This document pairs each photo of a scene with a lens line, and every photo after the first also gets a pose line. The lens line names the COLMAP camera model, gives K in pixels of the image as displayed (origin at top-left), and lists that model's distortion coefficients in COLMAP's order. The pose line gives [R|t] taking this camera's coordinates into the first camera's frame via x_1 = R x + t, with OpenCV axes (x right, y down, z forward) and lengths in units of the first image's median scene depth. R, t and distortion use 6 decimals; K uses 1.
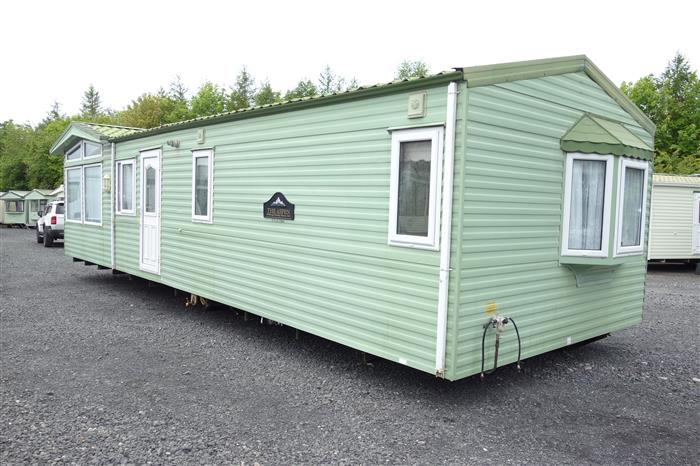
lens RADIAL K [[551.8, 0, 349.1], [0, 551.8, 229.5], [0, 0, 1]] dist [-0.018741, -0.015669]
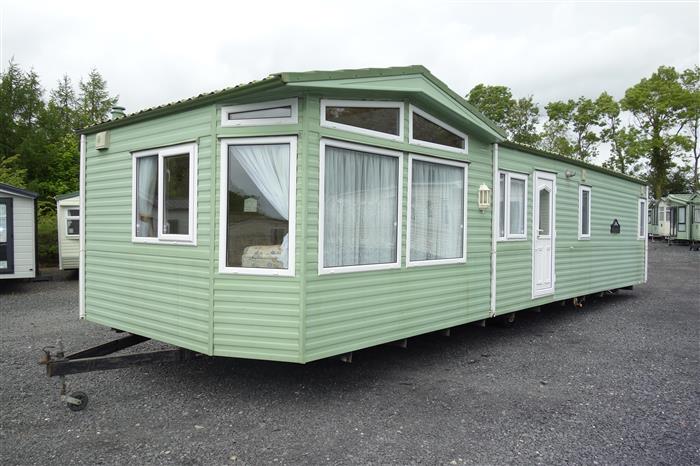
lens RADIAL K [[551.8, 0, 352.5], [0, 551.8, 234.4], [0, 0, 1]] dist [-0.018741, -0.015669]
pose [[-0.115635, -0.014433, 0.993187, -1.344933], [0.054373, 0.998303, 0.020838, -0.073793], [-0.991802, 0.056413, -0.114654, 1.506706]]
